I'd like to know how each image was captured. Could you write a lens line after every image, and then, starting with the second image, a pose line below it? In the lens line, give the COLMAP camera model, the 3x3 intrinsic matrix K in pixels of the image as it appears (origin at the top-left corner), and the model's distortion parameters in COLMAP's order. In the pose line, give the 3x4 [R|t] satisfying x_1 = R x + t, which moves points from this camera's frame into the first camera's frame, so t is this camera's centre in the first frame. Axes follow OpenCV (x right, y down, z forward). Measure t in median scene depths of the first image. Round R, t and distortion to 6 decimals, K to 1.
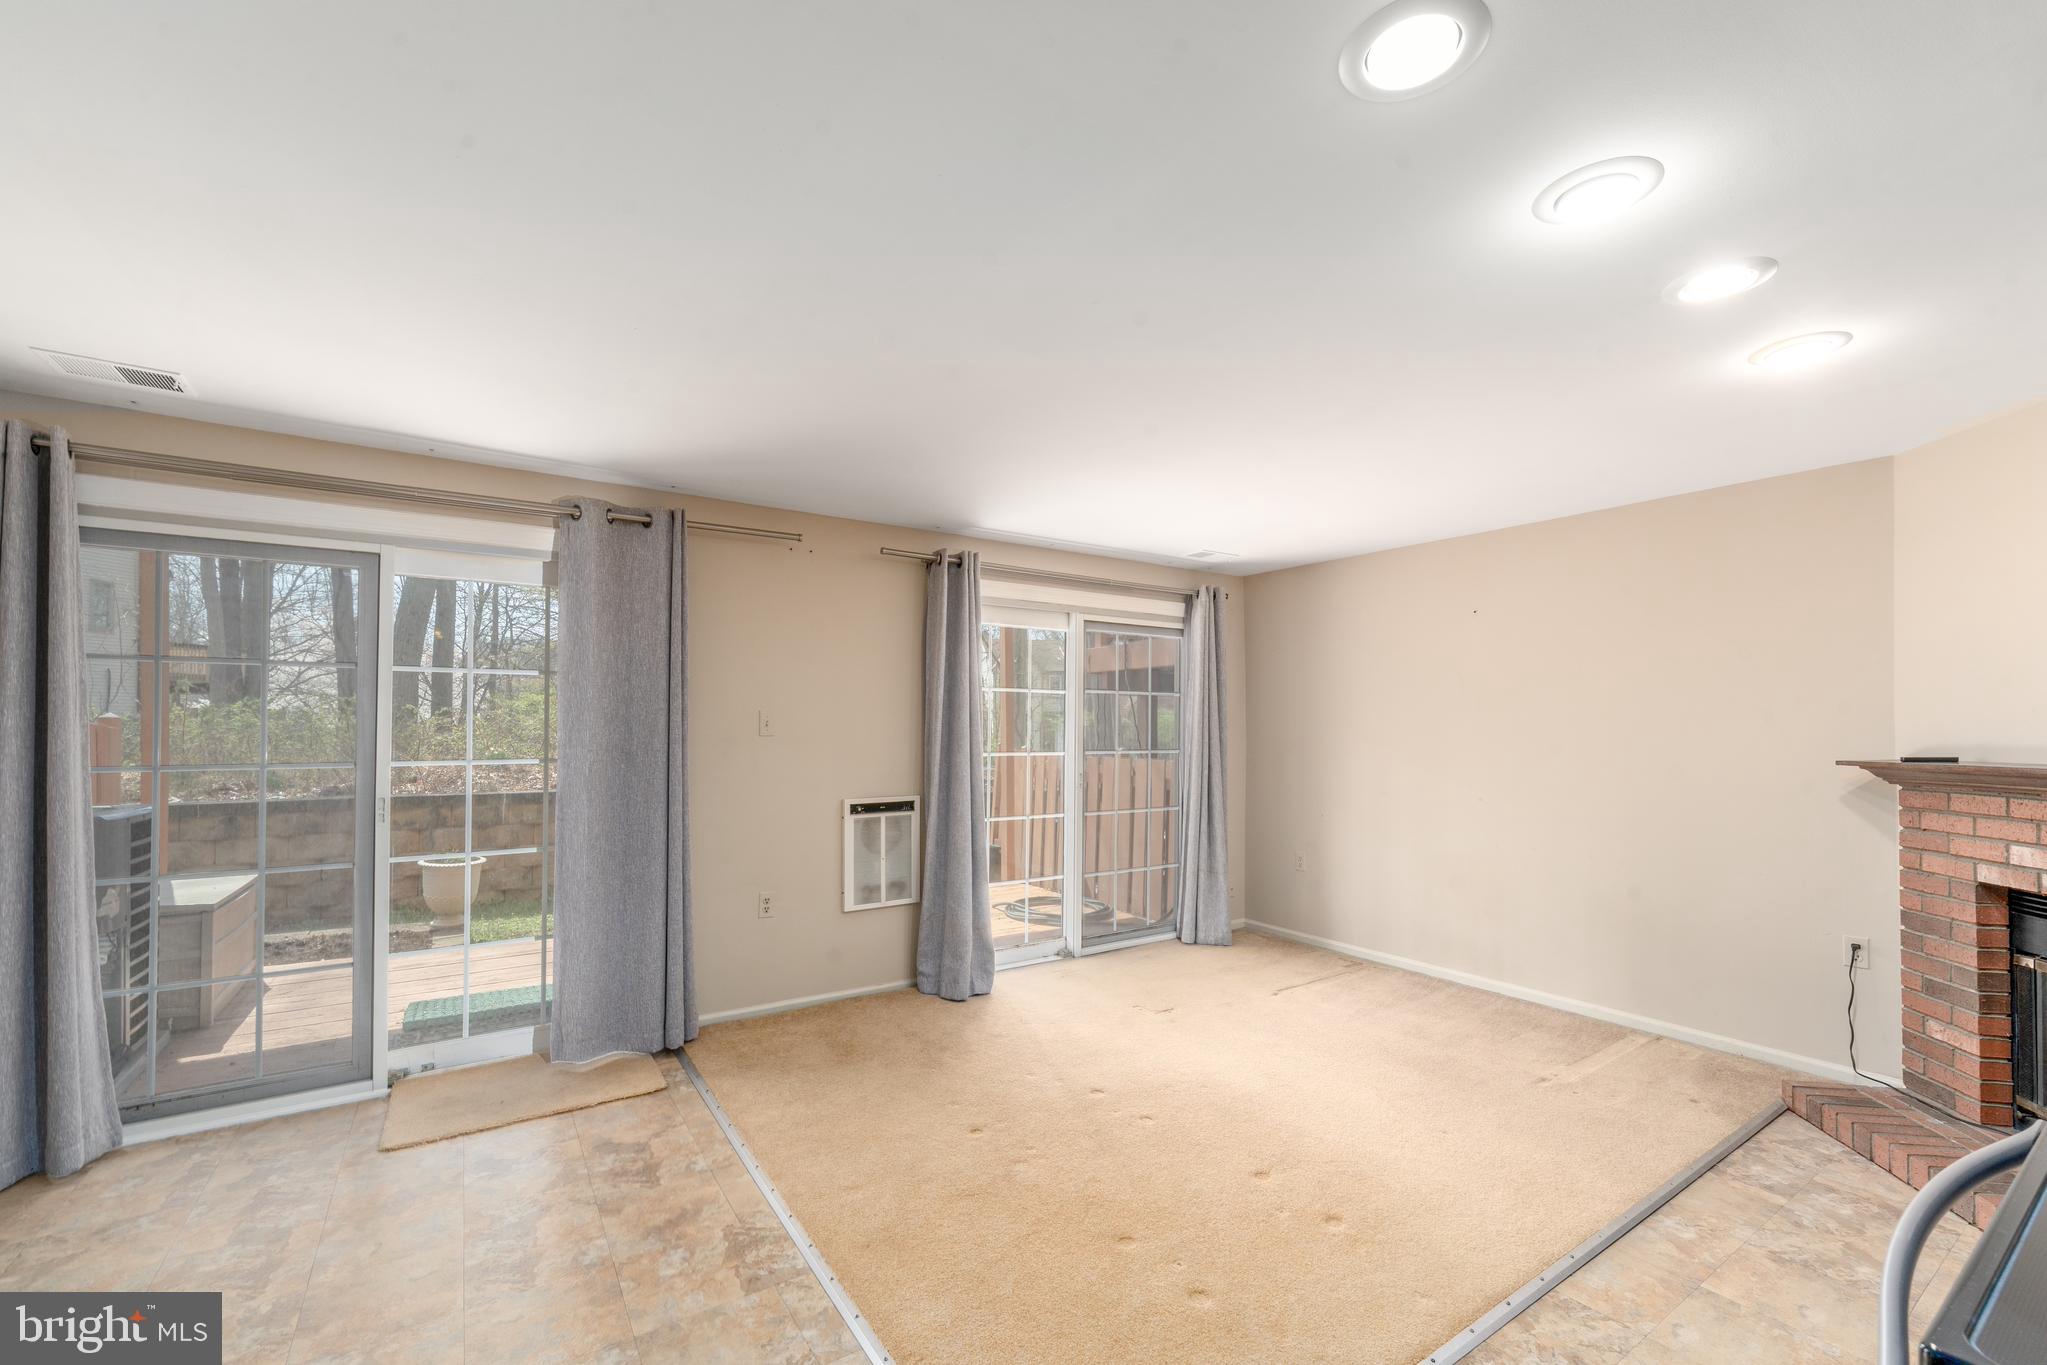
lens RADIAL K [[849.3, 0, 1013.8], [0, 849.3, 696.0], [0, 0, 1]] dist [0.000806, -0.000180]
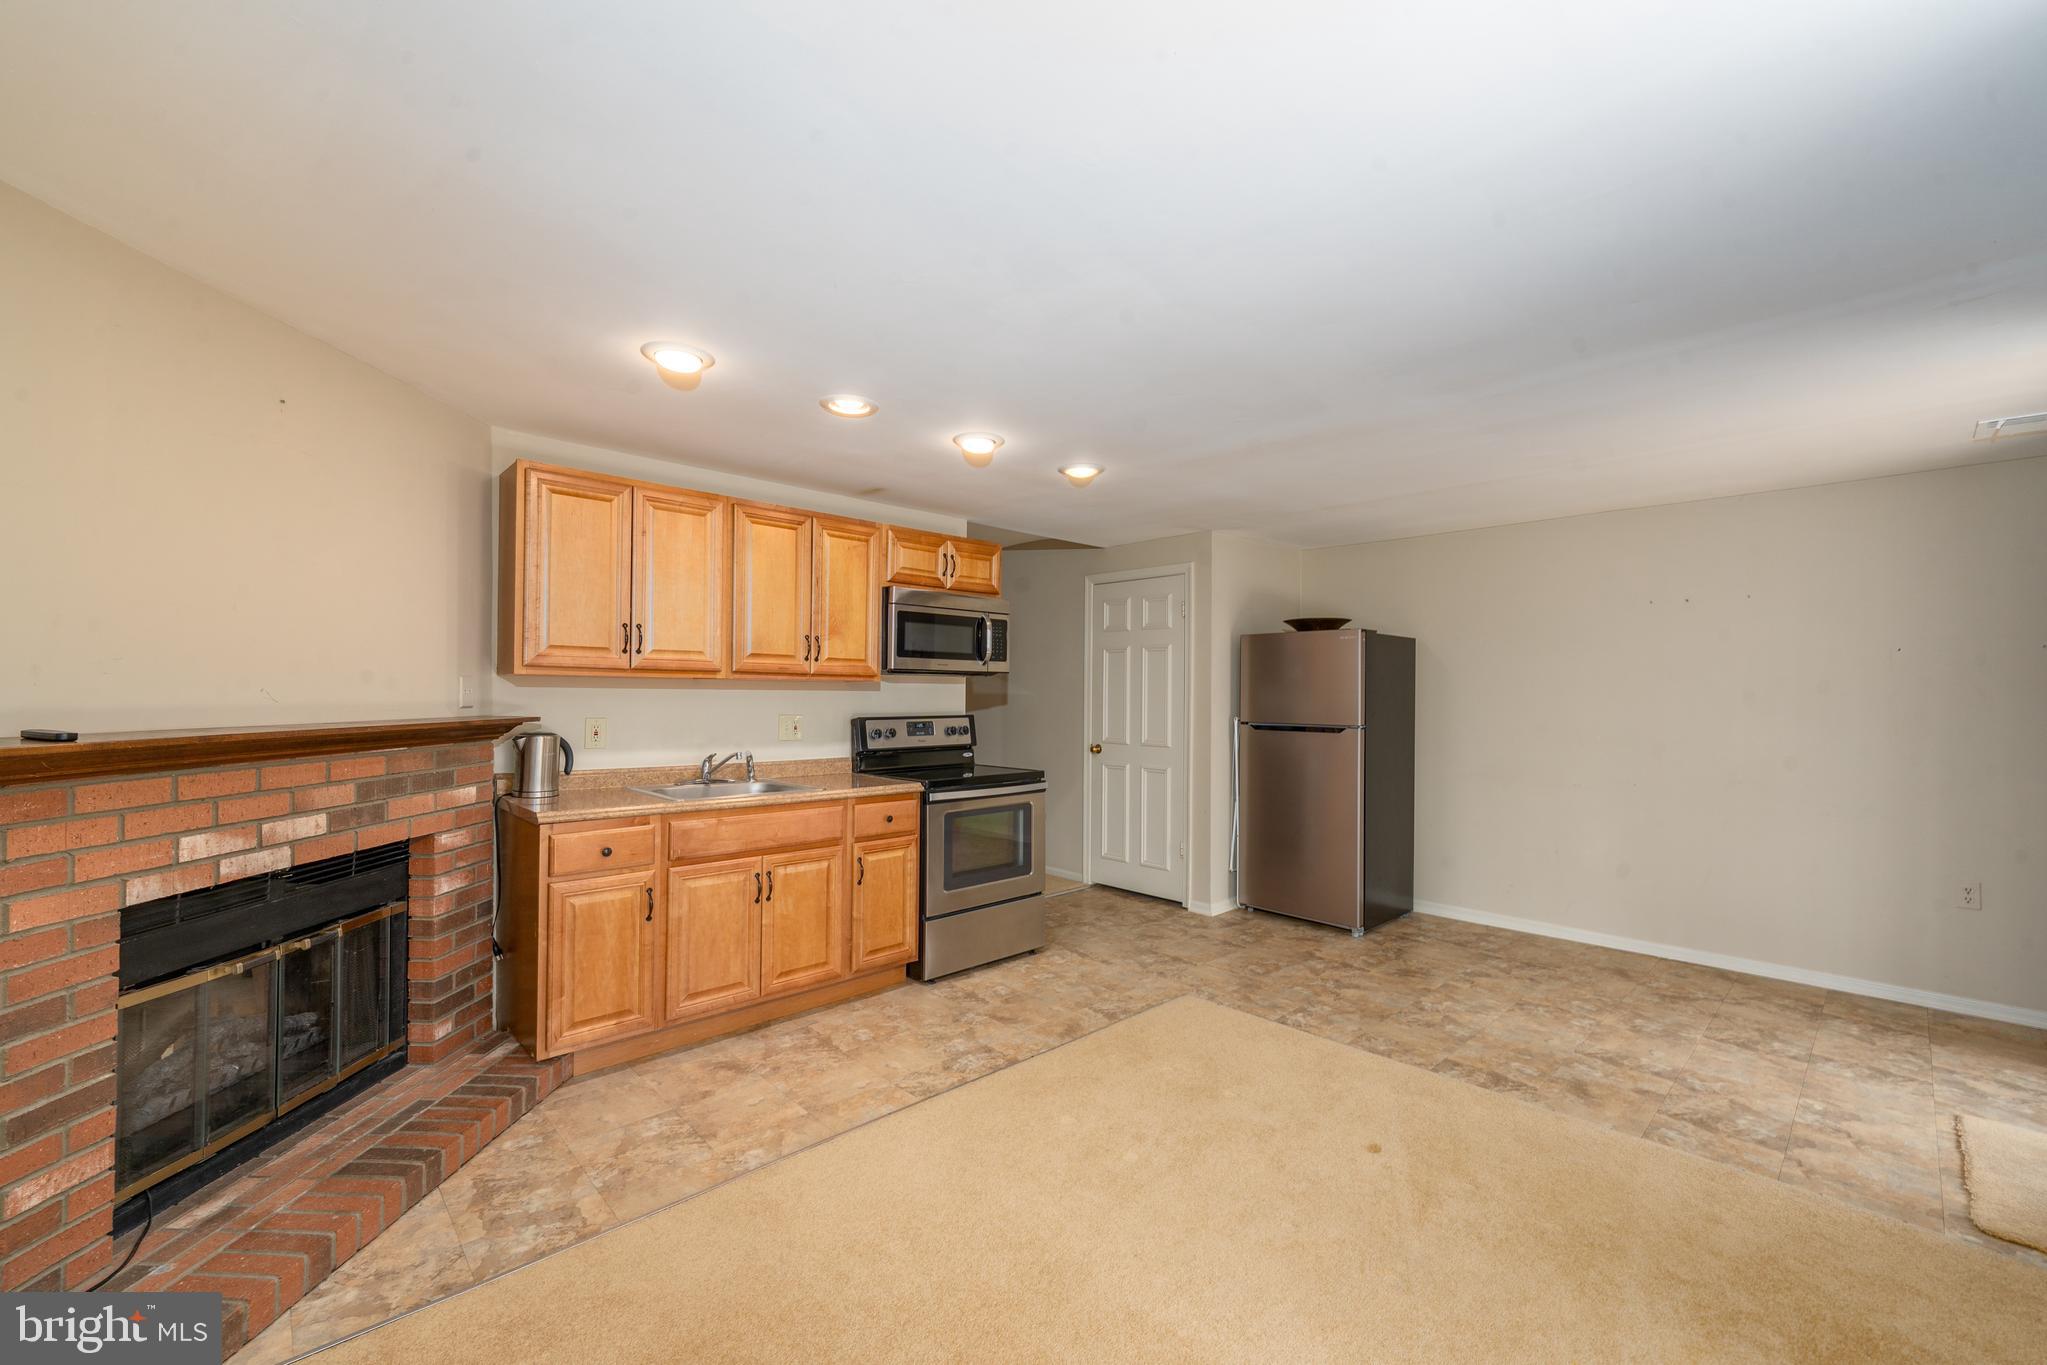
lens RADIAL K [[849.3, 0, 1013.8], [0, 849.3, 696.0], [0, 0, 1]] dist [0.000806, -0.000180]
pose [[-0.986835, -0.008649, -0.161499, 0.561003], [-0.003271, 0.999432, -0.033532, 0.071641], [0.161697, -0.032562, -0.986303, 1.872458]]
